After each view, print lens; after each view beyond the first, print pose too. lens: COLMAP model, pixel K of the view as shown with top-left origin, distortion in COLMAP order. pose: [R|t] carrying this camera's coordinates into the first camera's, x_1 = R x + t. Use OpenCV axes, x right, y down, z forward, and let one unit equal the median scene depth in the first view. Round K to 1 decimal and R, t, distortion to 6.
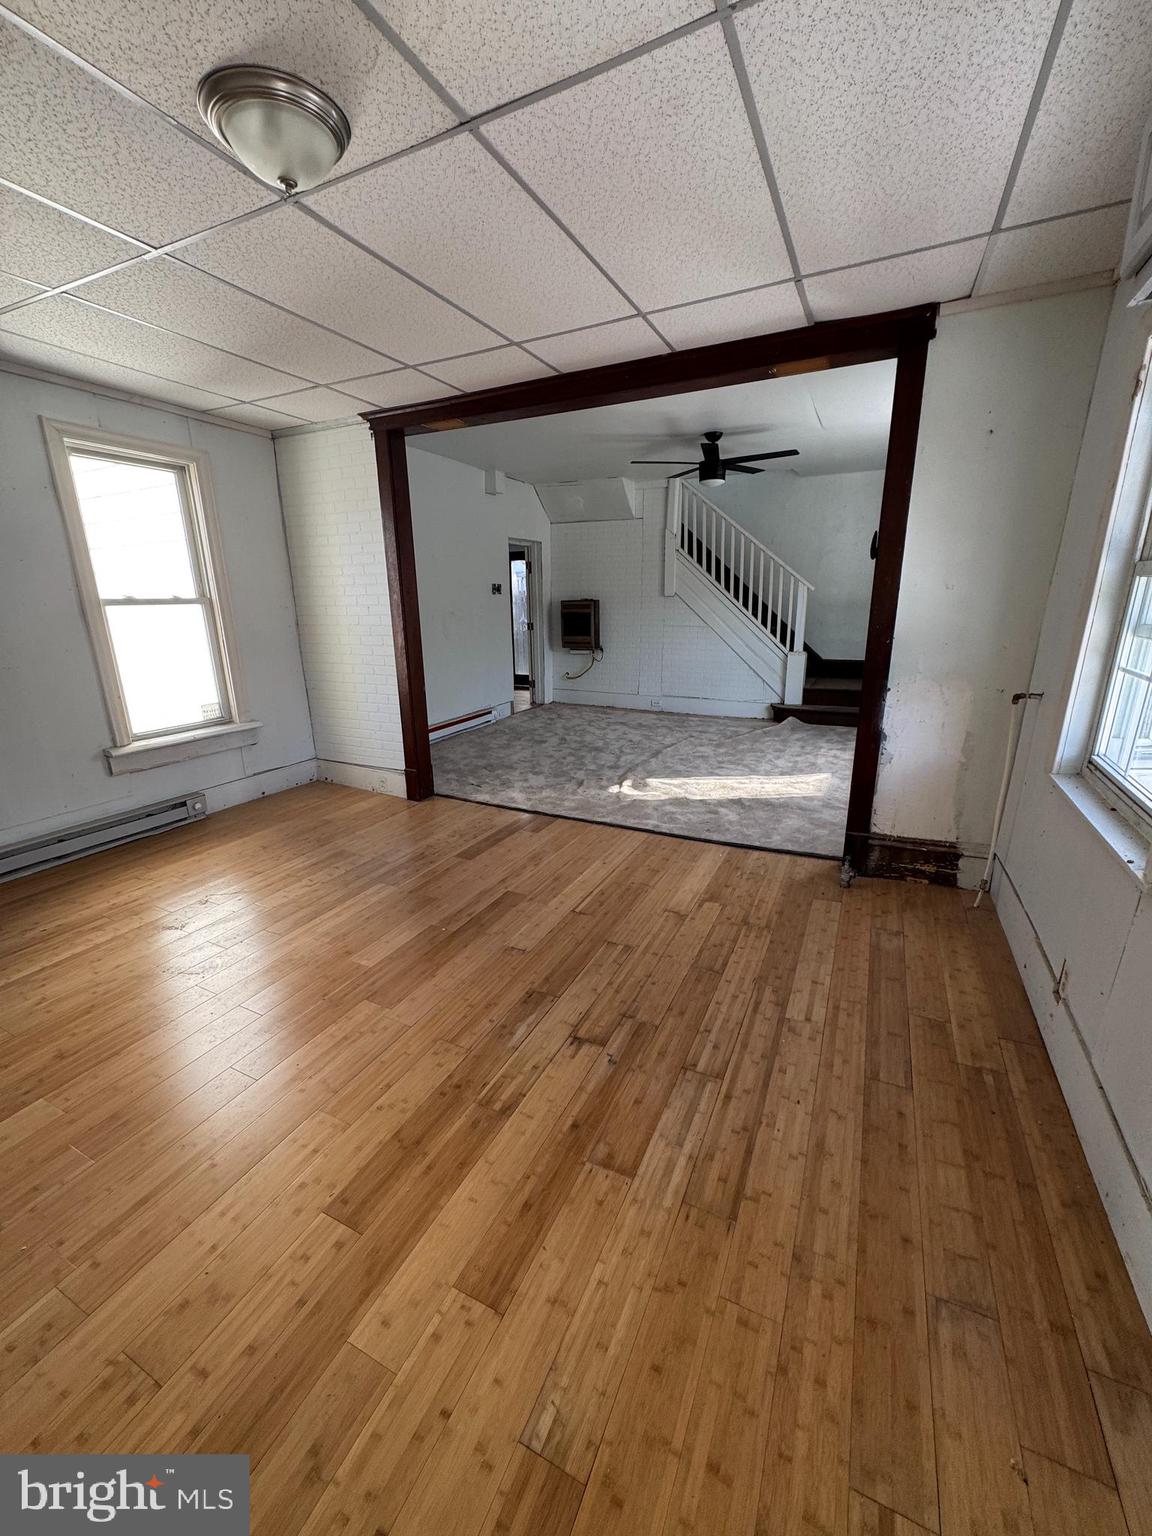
lens RADIAL K [[610.6, 0, 573.9], [0, 610.6, 769.3], [0, 0, 1]] dist [0.001994, -0.000369]
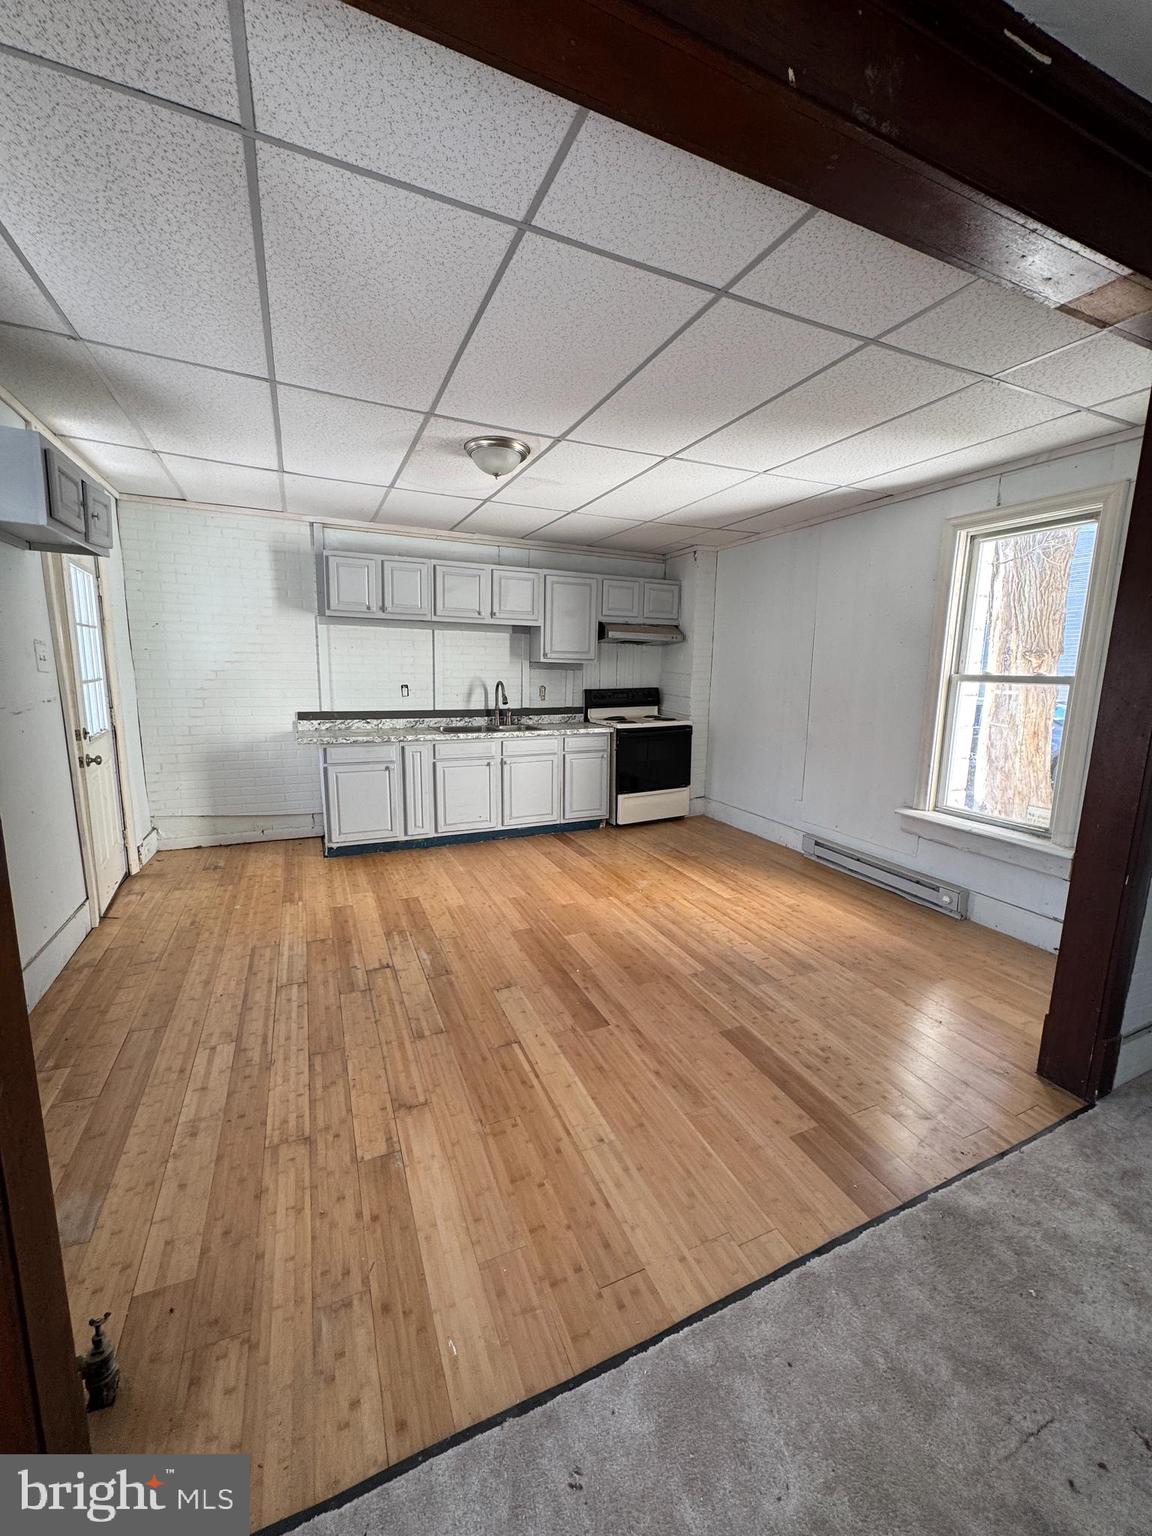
lens RADIAL K [[610.6, 0, 574.1], [0, 610.6, 768.7], [0, 0, 1]] dist [0.001994, -0.000369]
pose [[-0.646884, 0.129543, -0.751505, 0.625357], [-0.216505, 0.913718, 0.343869, -0.489095], [0.731209, 0.385148, -0.563023, 1.640675]]
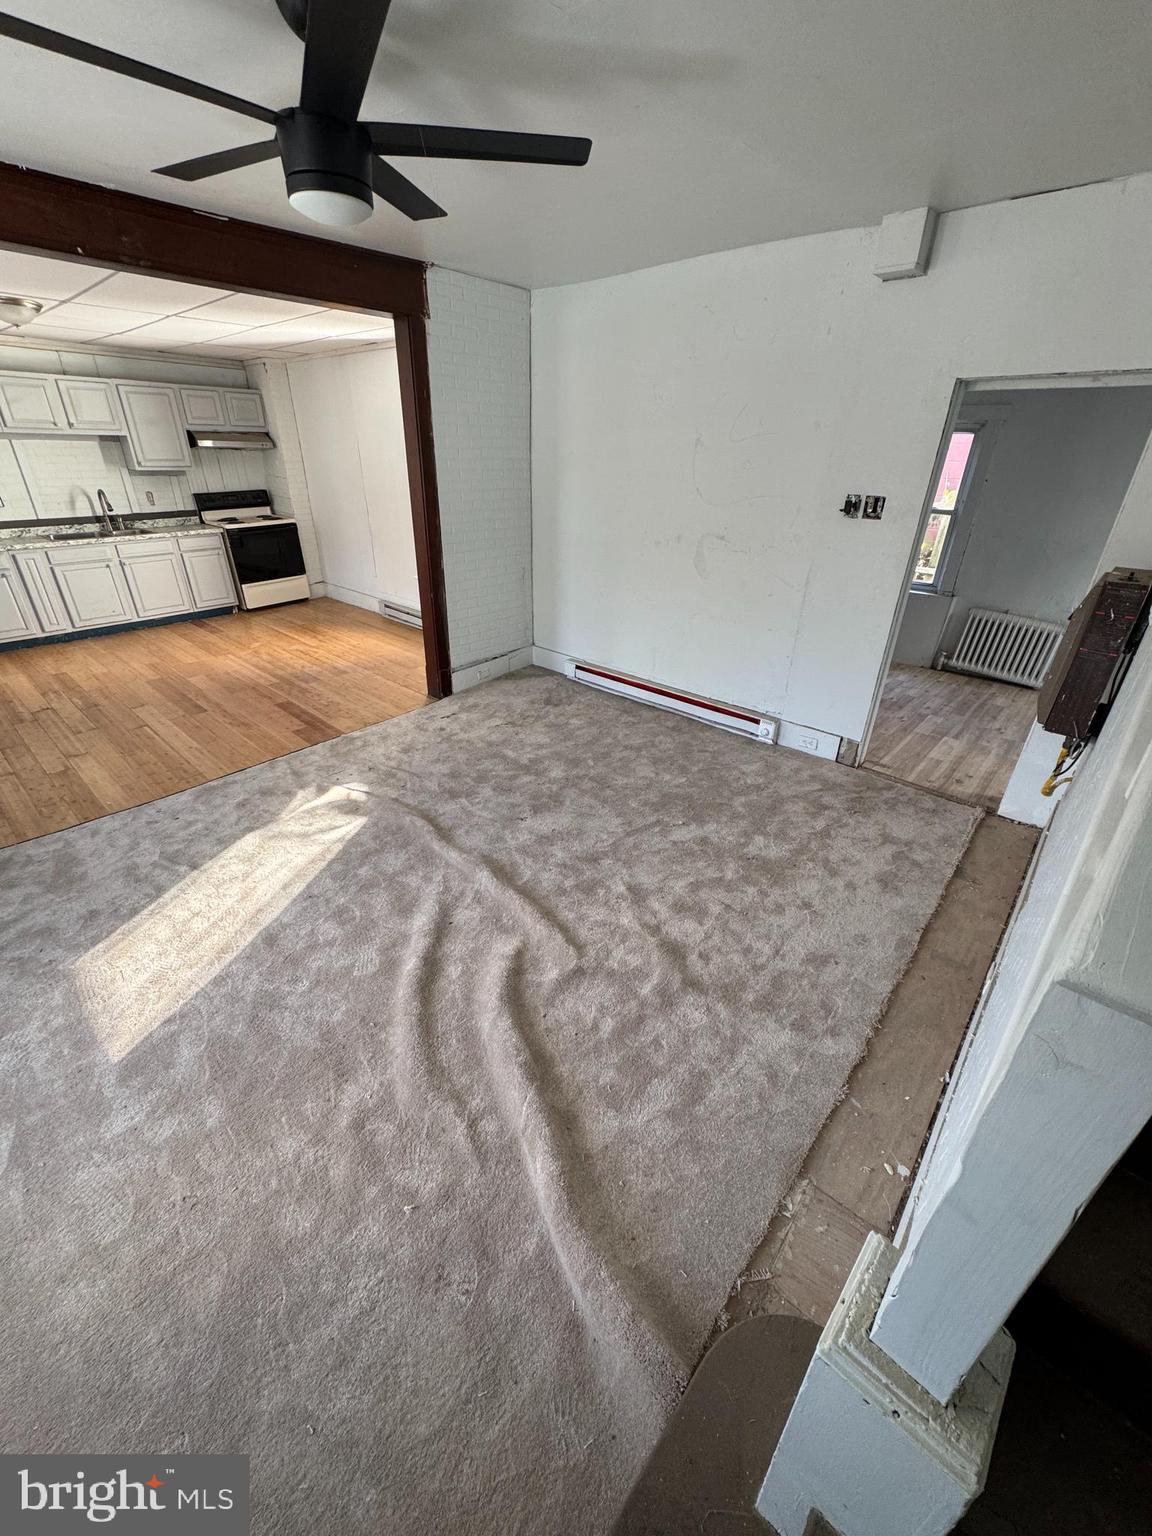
lens RADIAL K [[610.6, 0, 575.3], [0, 610.6, 767.7], [0, 0, 1]] dist [0.001994, -0.000369]
pose [[-0.276452, 0.454540, -0.846739, 1.195366], [-0.275536, 0.806598, 0.522952, -0.880406], [0.920681, 0.377878, -0.097743, 2.534760]]
